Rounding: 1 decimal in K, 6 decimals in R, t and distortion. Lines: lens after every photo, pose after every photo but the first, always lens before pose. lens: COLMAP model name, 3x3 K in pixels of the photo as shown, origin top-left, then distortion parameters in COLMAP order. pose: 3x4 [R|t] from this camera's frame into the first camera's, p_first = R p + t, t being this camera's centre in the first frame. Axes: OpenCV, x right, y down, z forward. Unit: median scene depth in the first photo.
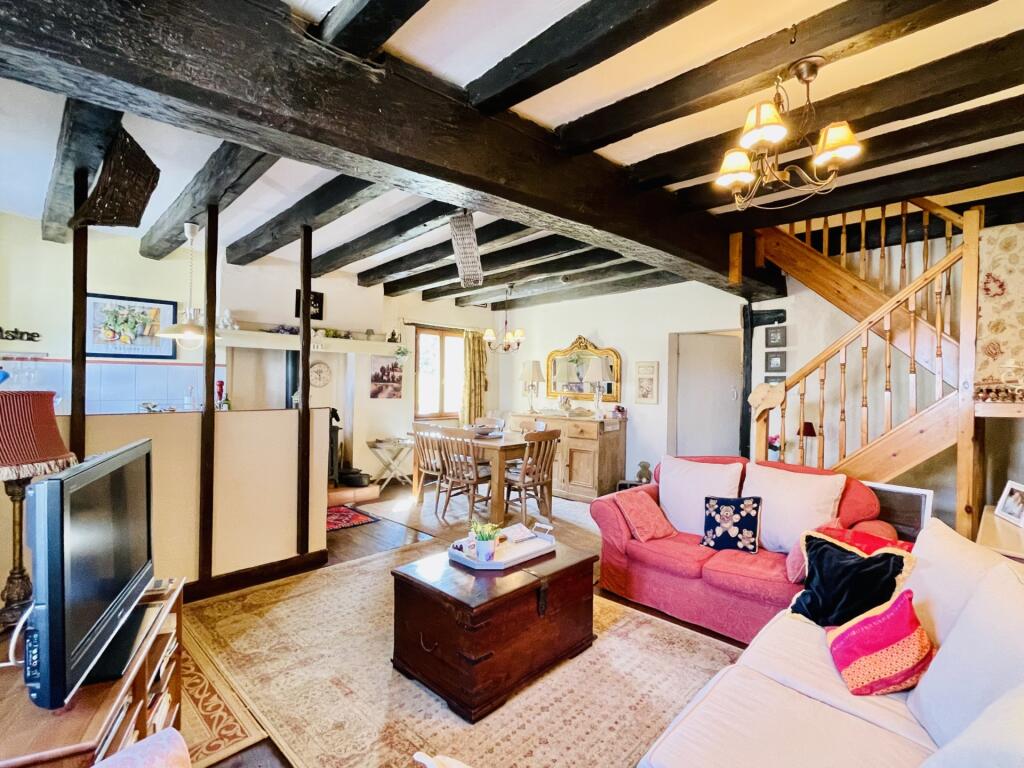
lens RADIAL K [[510.2, 0, 508.7], [0, 510.2, 386.5], [0, 0, 1]] dist [-0.000698, 0.000765]
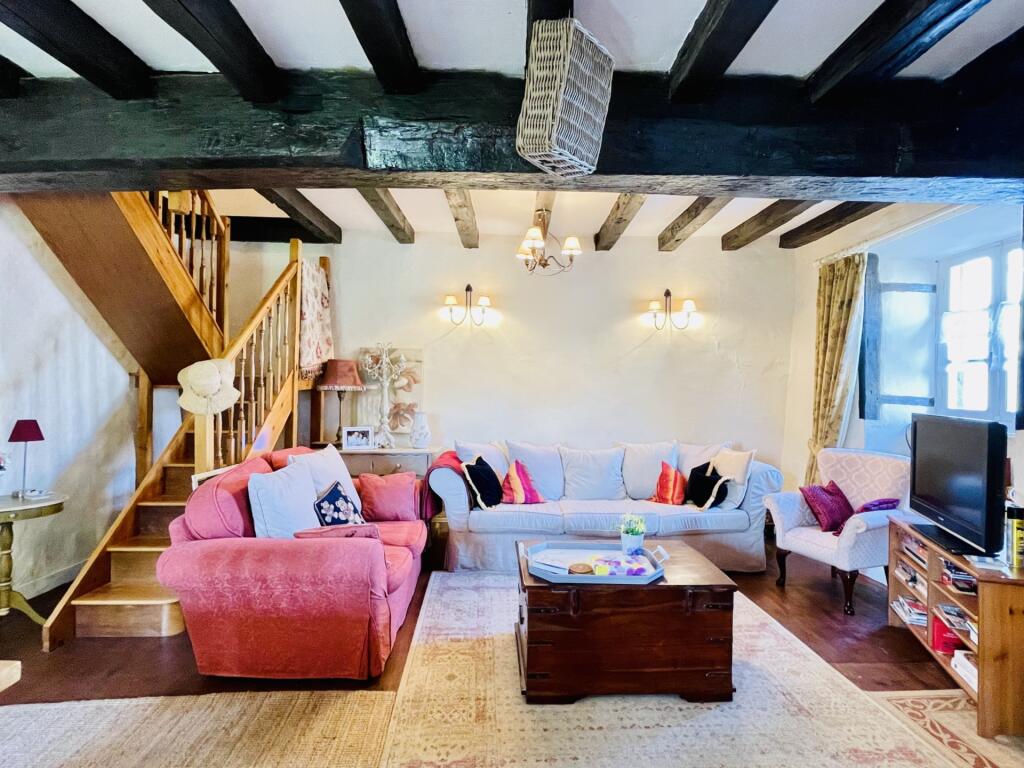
lens RADIAL K [[510.2, 0, 511.2], [0, 510.2, 381.1], [0, 0, 1]] dist [-0.000698, 0.000765]
pose [[-0.743077, -0.014474, 0.669049, -0.267803], [-0.010337, 0.999895, 0.010150, 0.007283], [-0.669126, 0.000626, -0.743149, 0.977556]]
